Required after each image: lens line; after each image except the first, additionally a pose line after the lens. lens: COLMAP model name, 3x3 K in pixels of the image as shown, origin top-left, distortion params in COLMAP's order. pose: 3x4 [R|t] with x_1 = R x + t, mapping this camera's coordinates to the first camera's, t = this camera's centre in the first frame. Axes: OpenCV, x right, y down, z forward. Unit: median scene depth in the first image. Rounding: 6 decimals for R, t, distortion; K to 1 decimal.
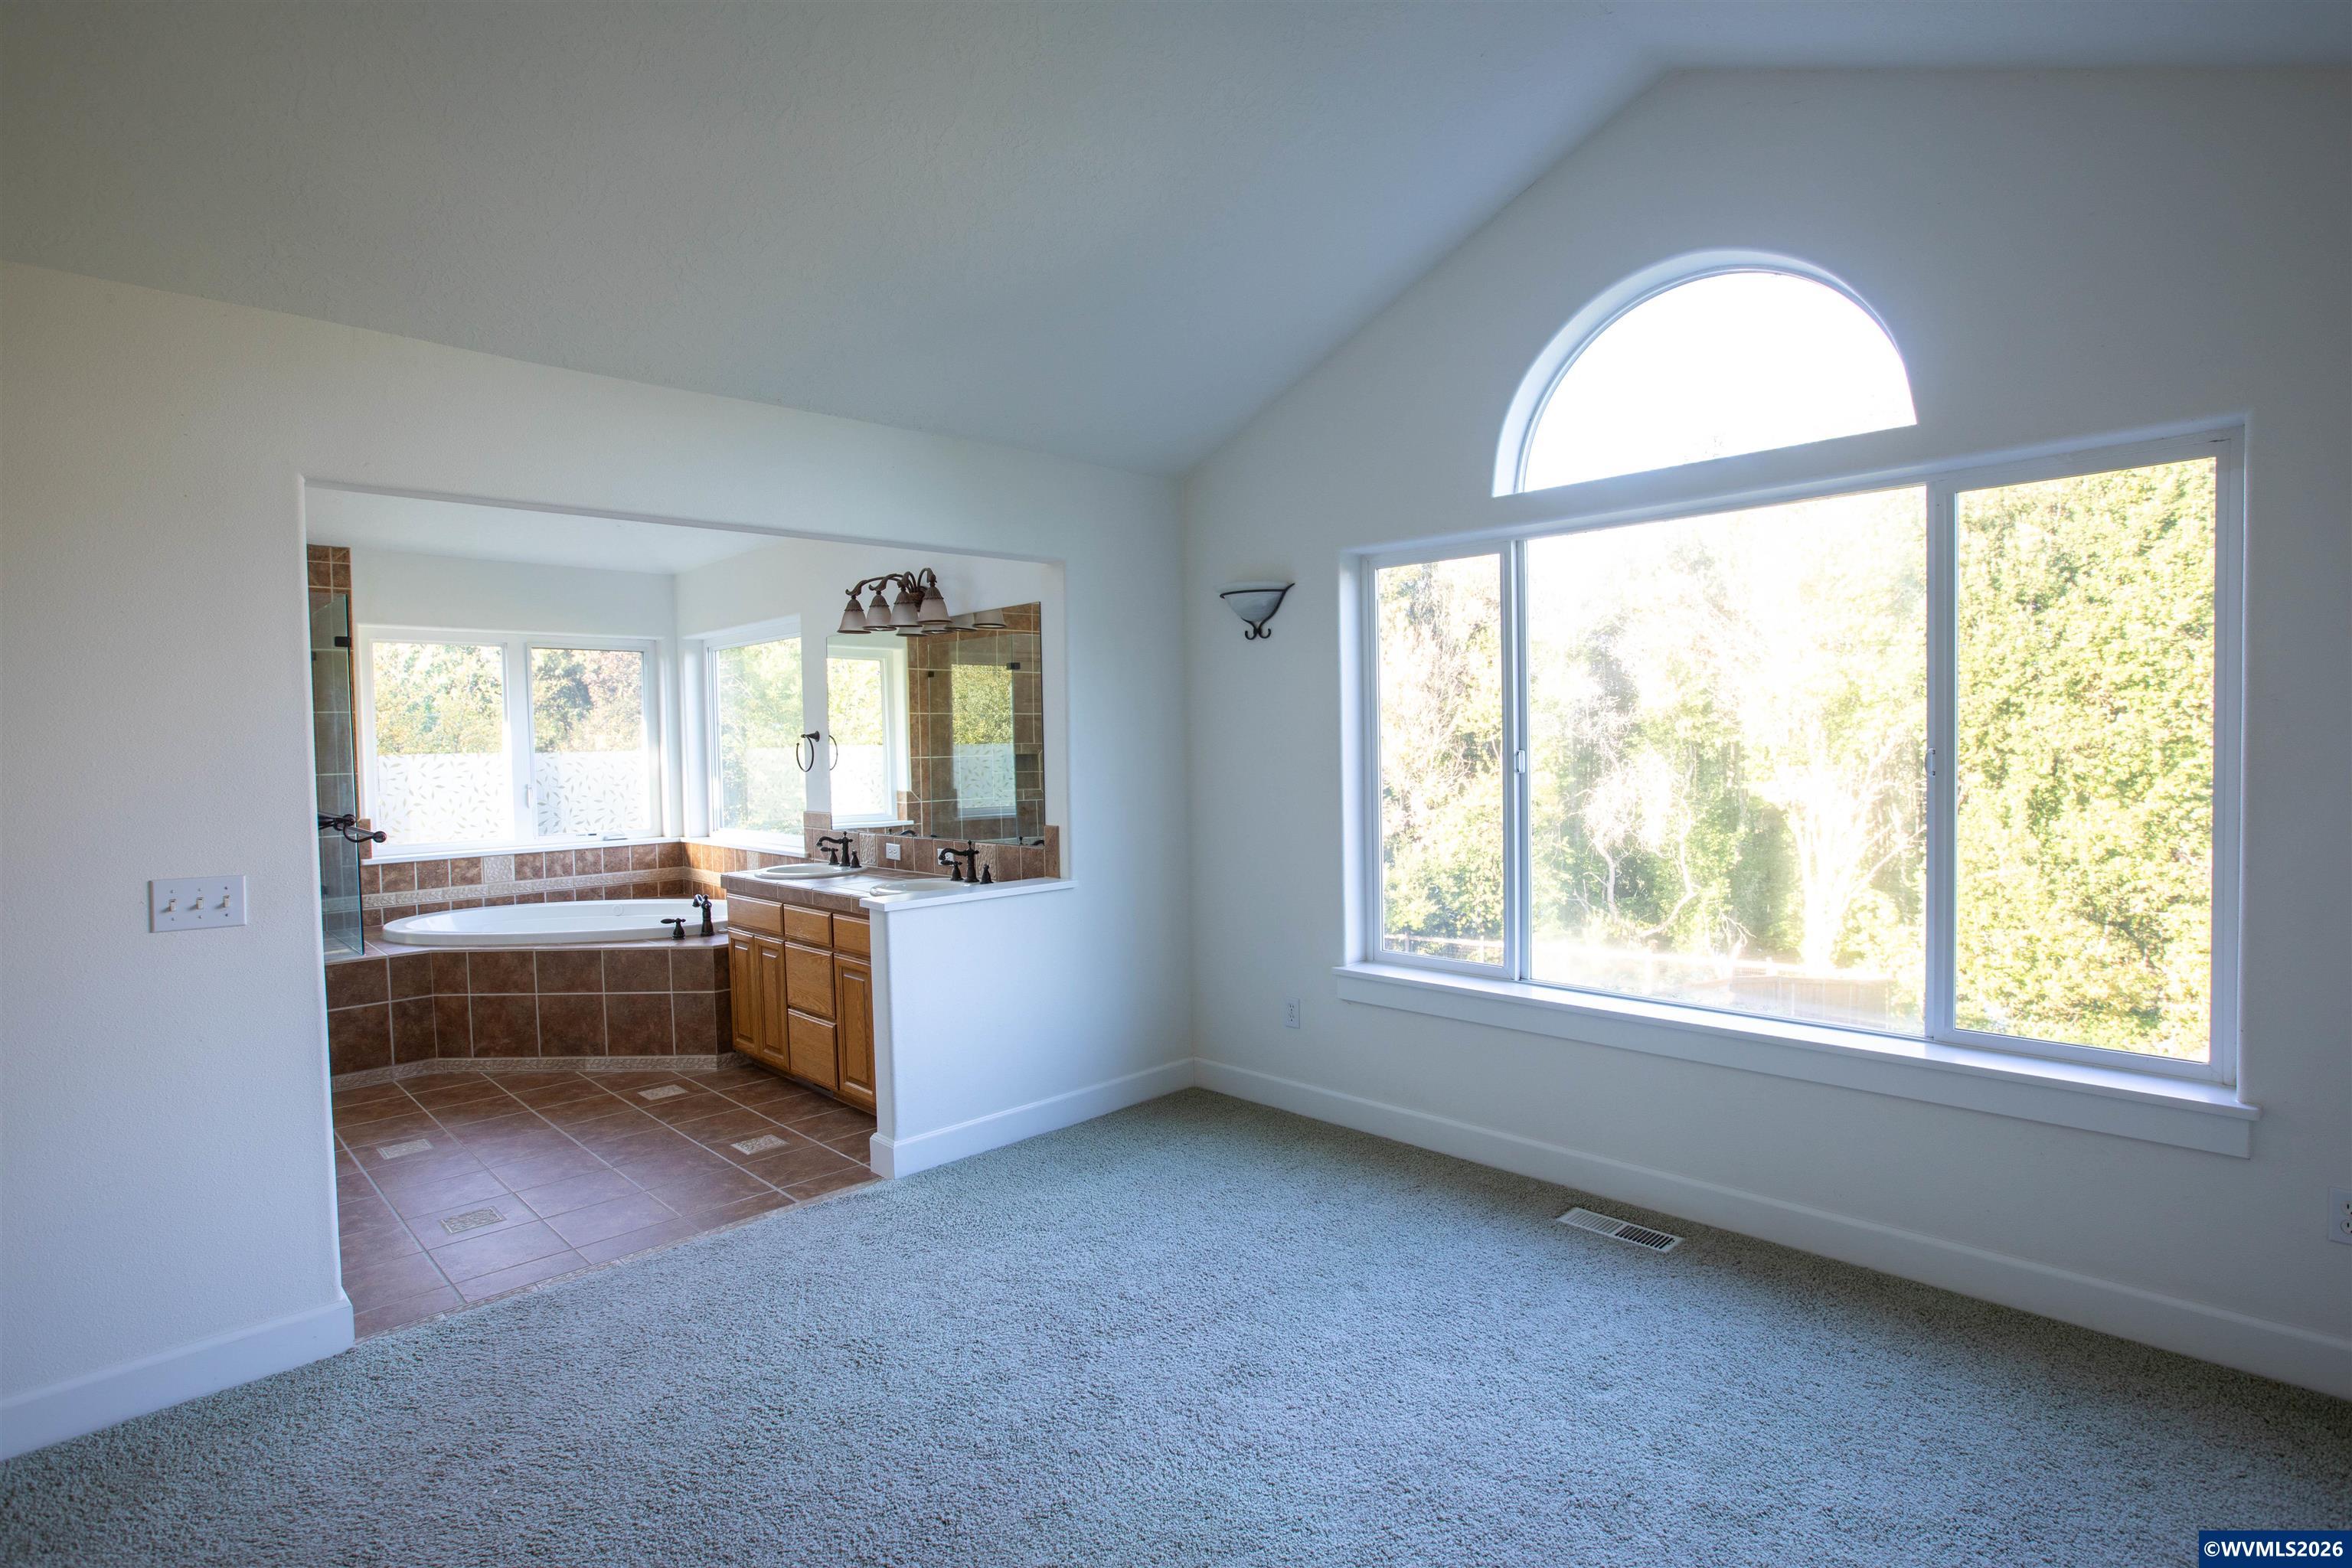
lens RADIAL K [[1163.2, 0, 1187.8], [0, 1163.2, 781.1], [0, 0, 1]] dist [-0.077028, 0.051136]
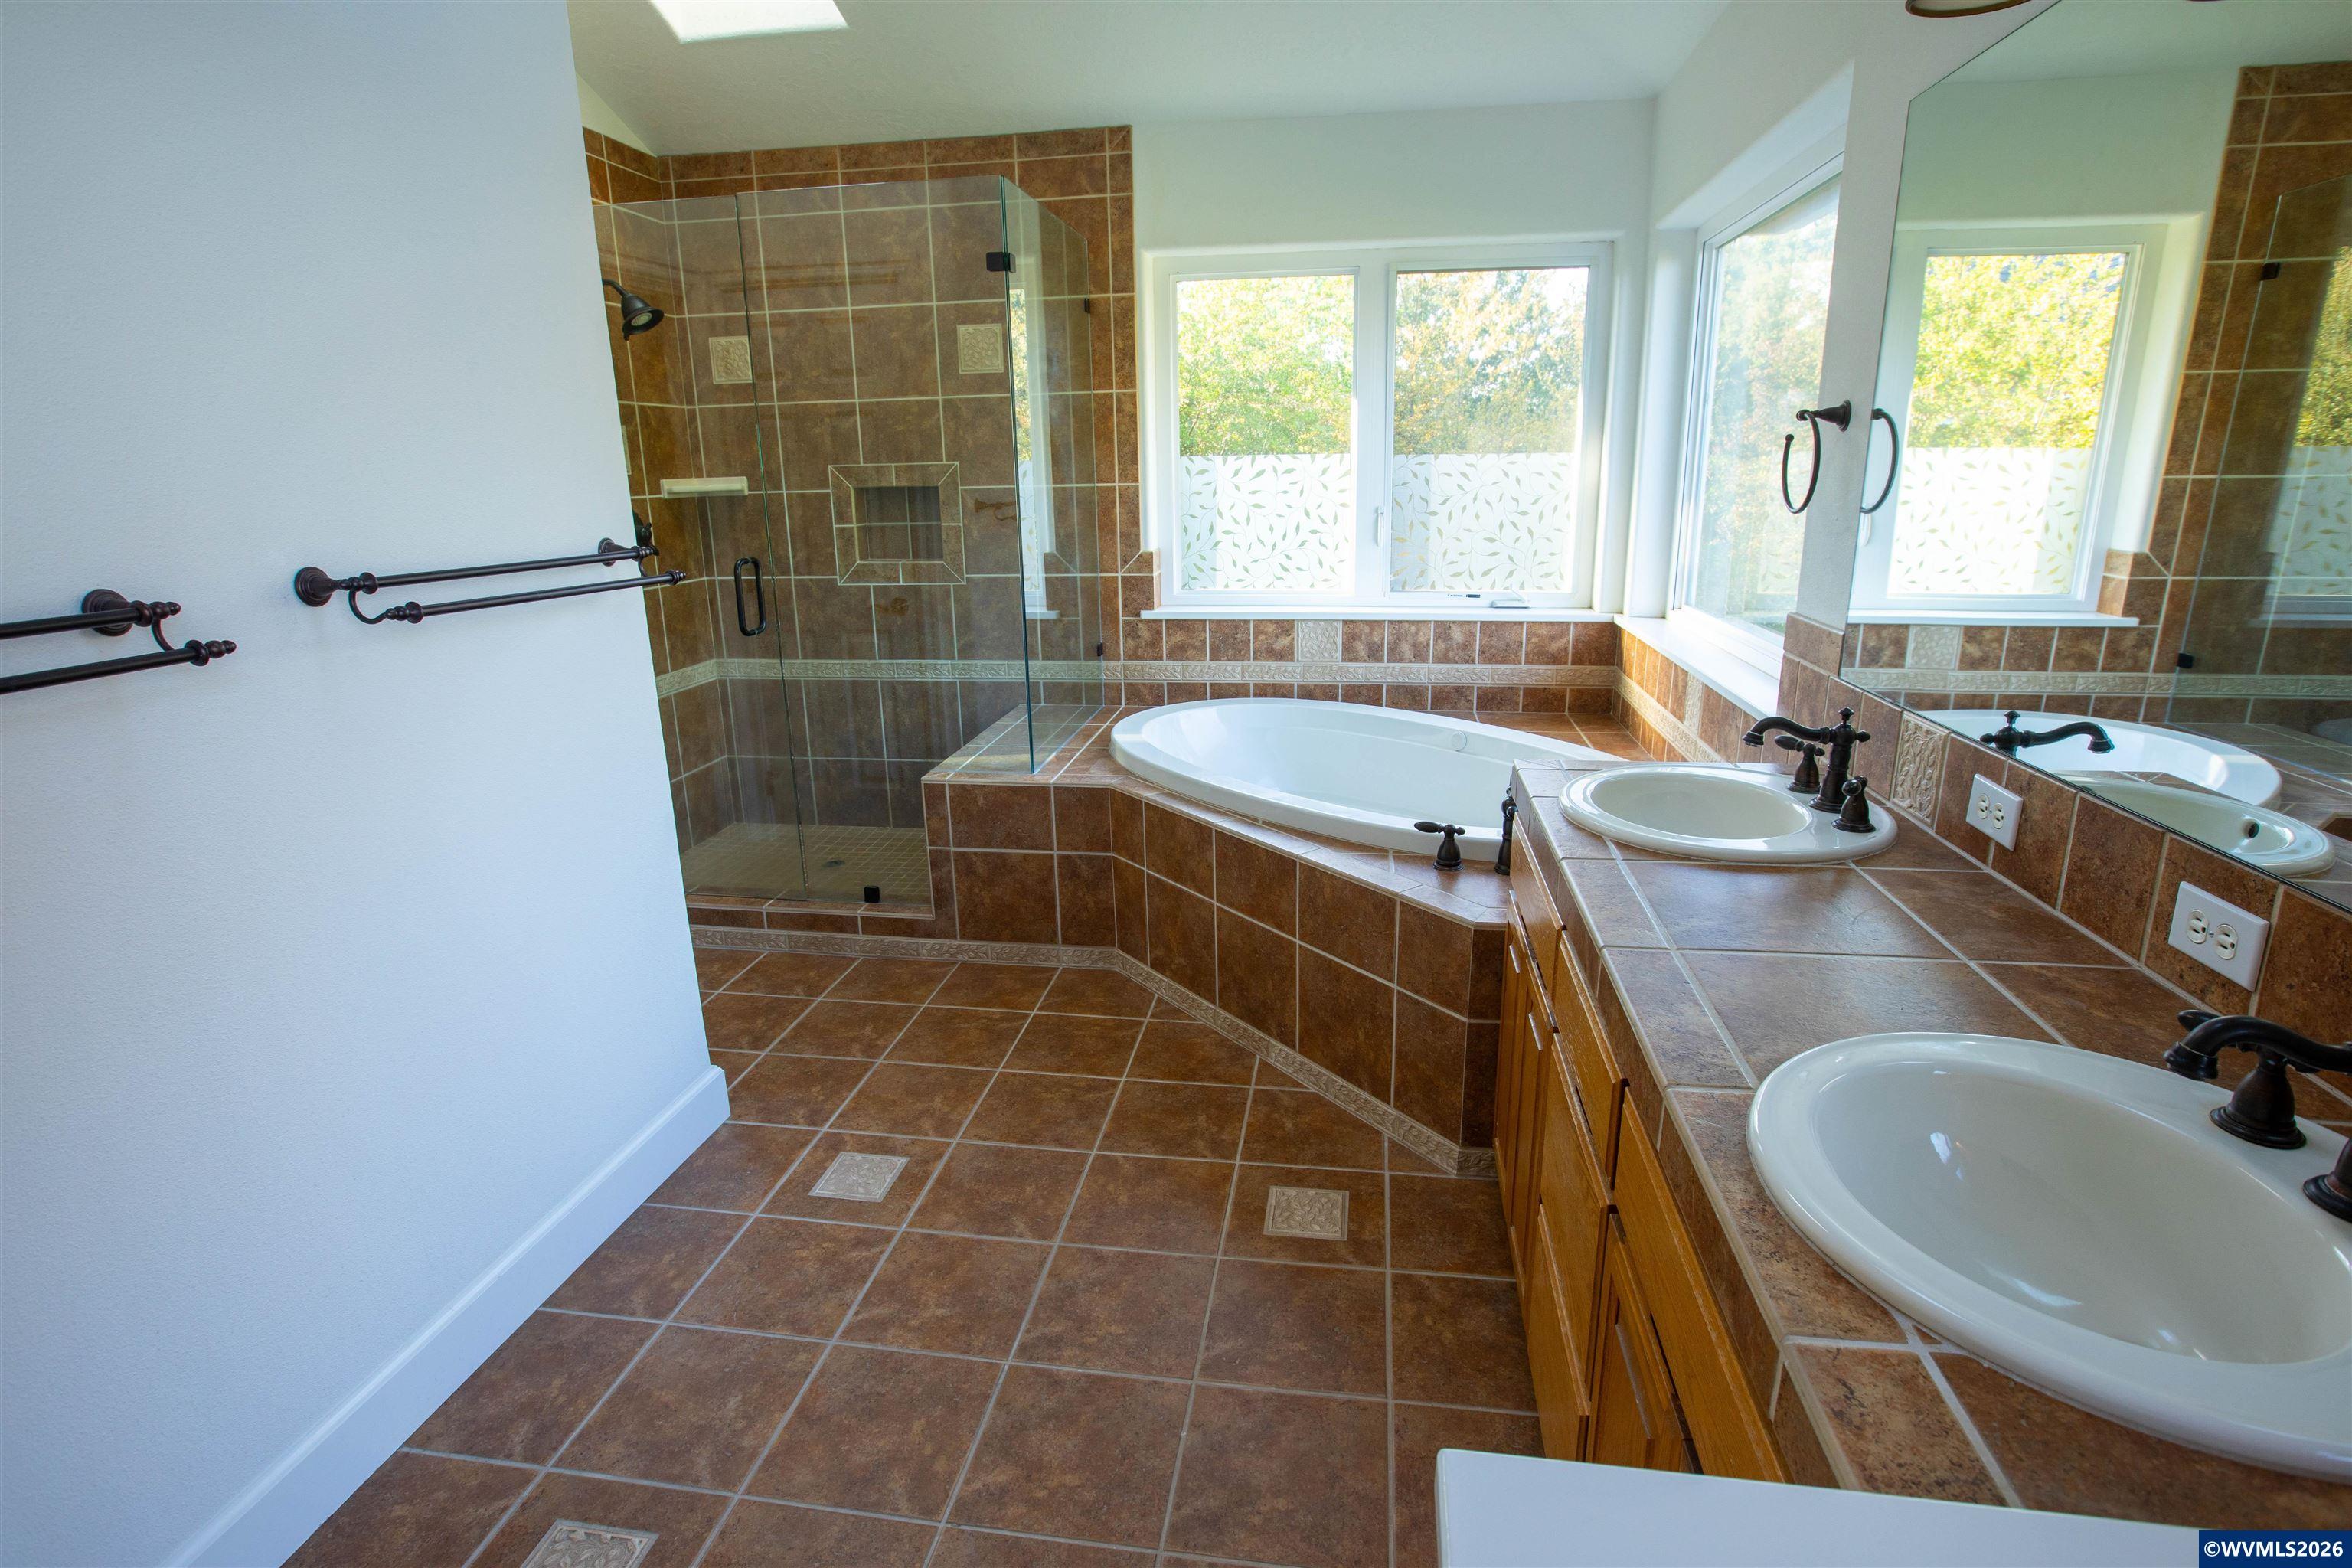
lens RADIAL K [[1163.2, 0, 1187.8], [0, 1163.2, 781.1], [0, 0, 1]] dist [-0.077028, 0.051136]
pose [[0.592483, 0.221863, -0.774429, -0.157126], [-0.023500, 0.965679, 0.258675, -0.016874], [0.805240, -0.135061, 0.577362, 0.682954]]
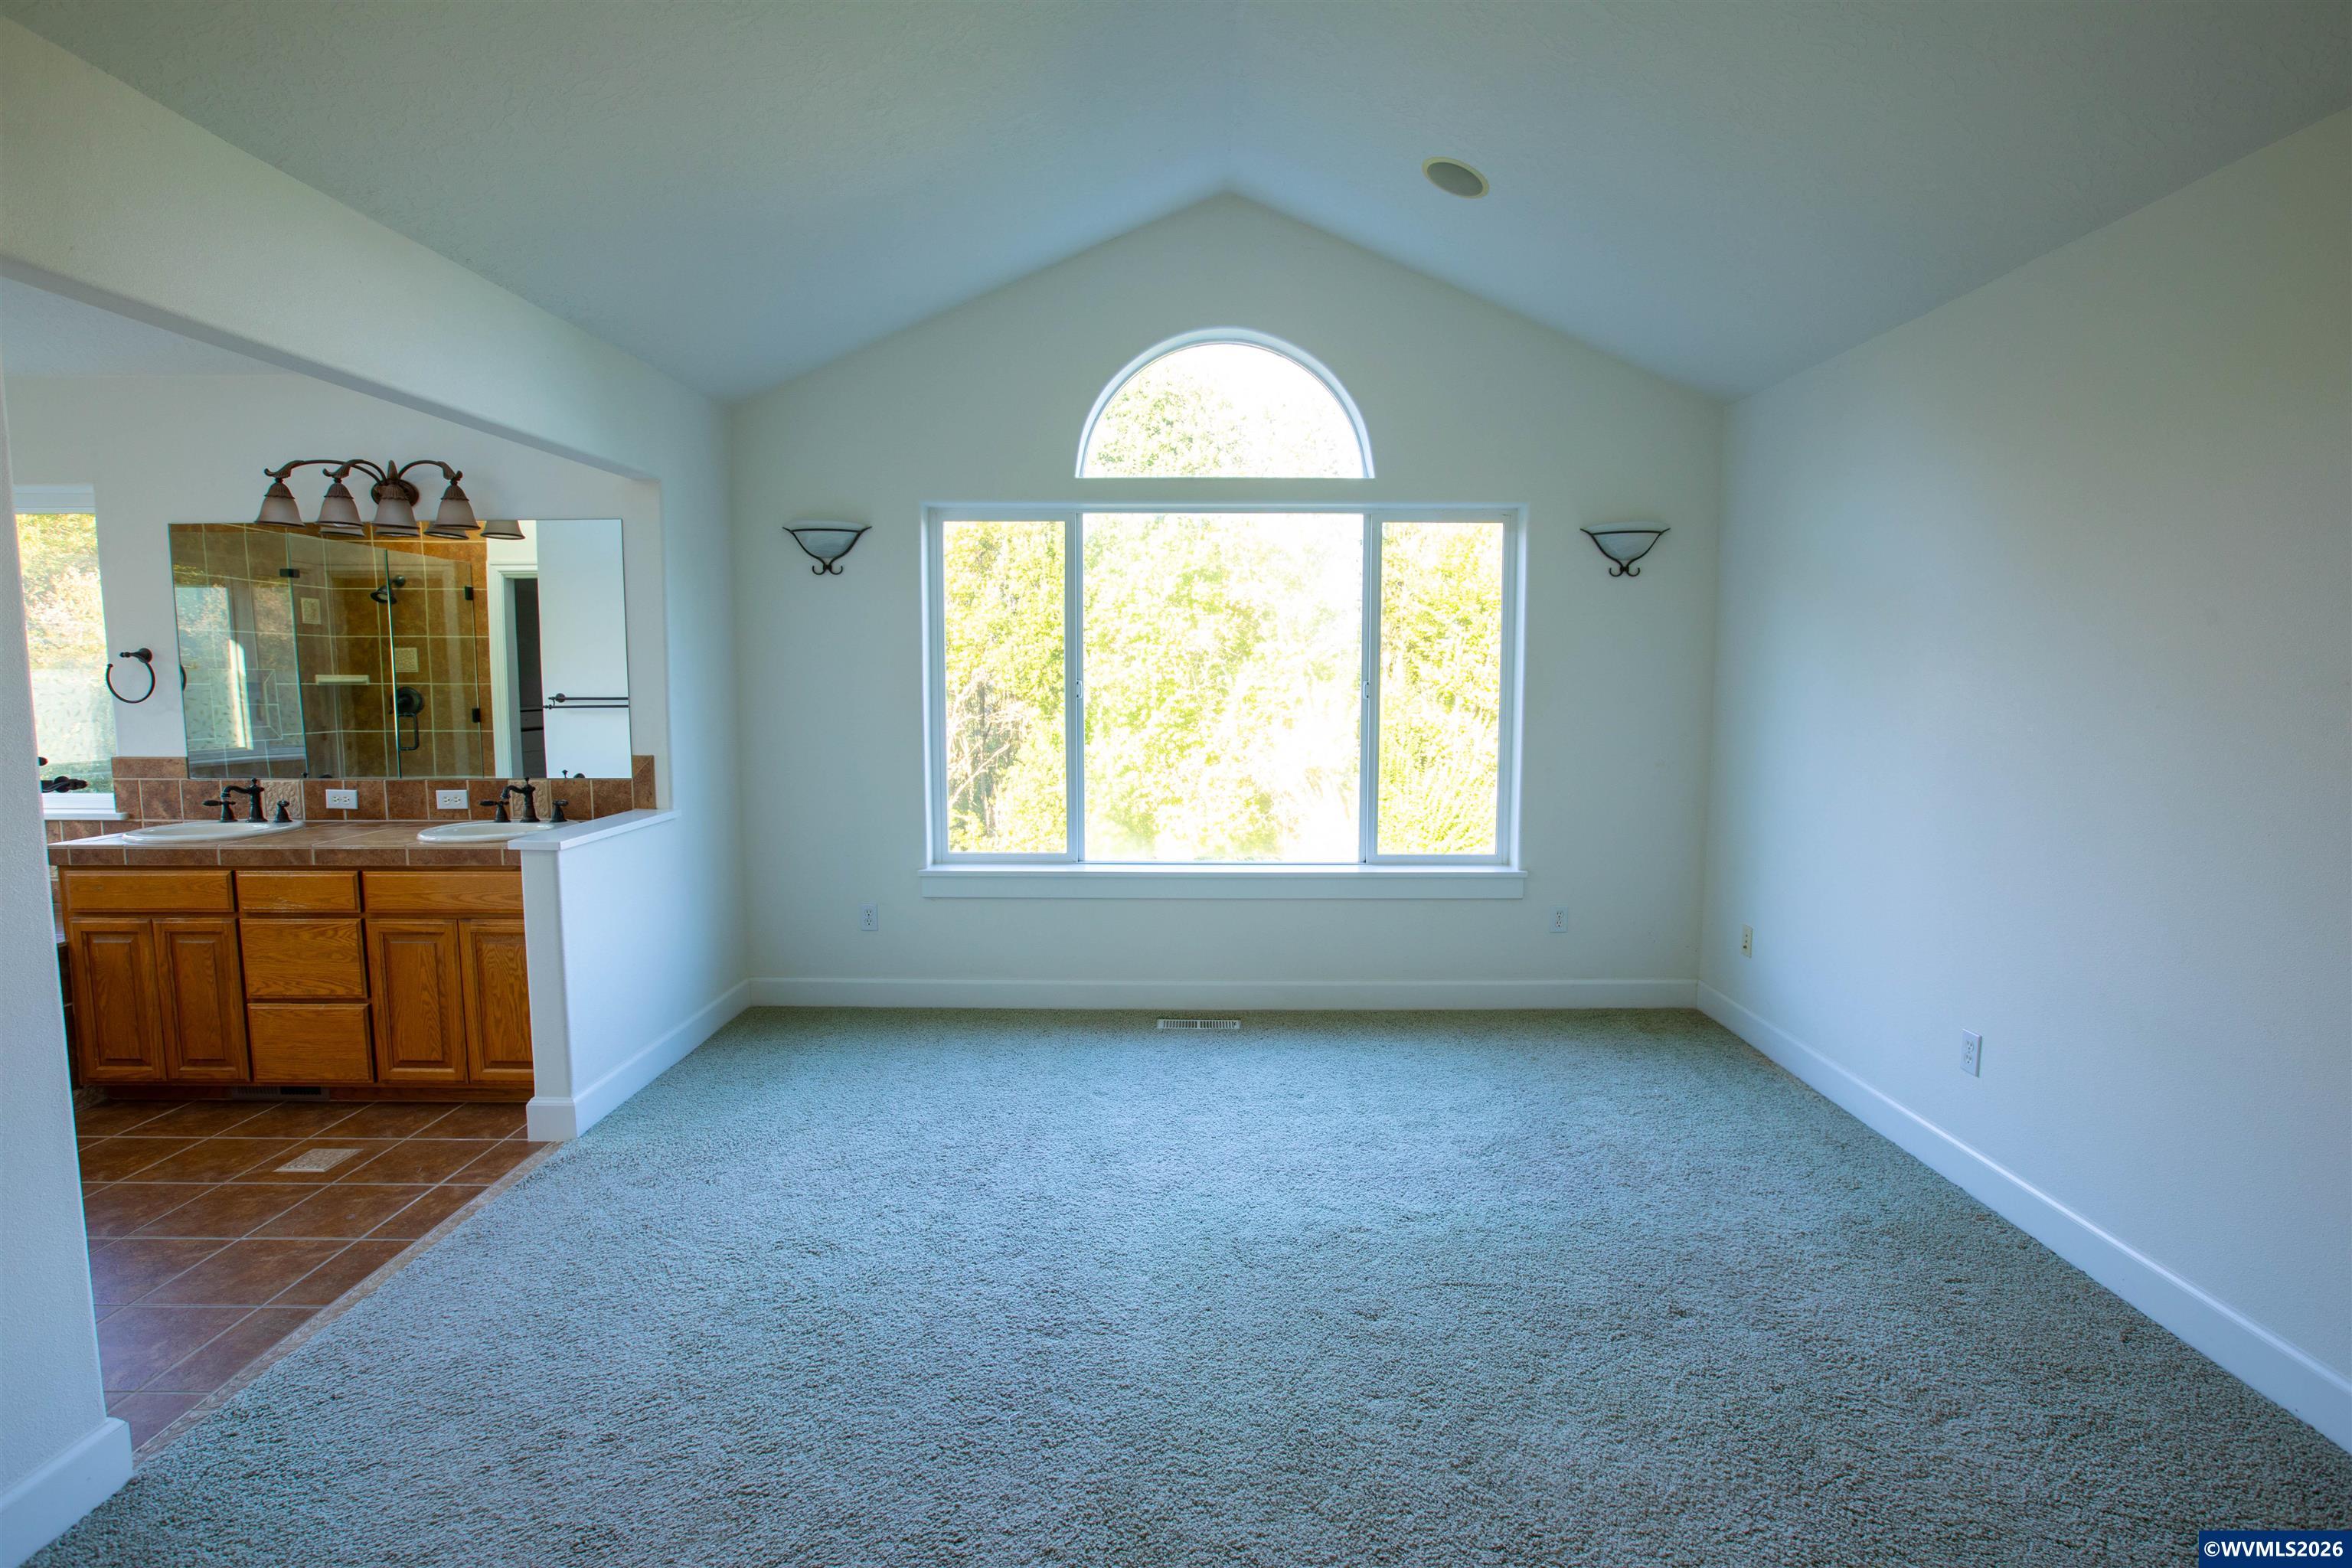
lens RADIAL K [[1163.2, 0, 1187.8], [0, 1163.2, 781.1], [0, 0, 1]] dist [-0.077028, 0.051136]
pose [[0.710574, -0.048556, 0.701945, -0.399258], [0.011122, 0.998267, 0.057795, 0.008429], [-0.703534, -0.033261, 0.709883, 0.007508]]
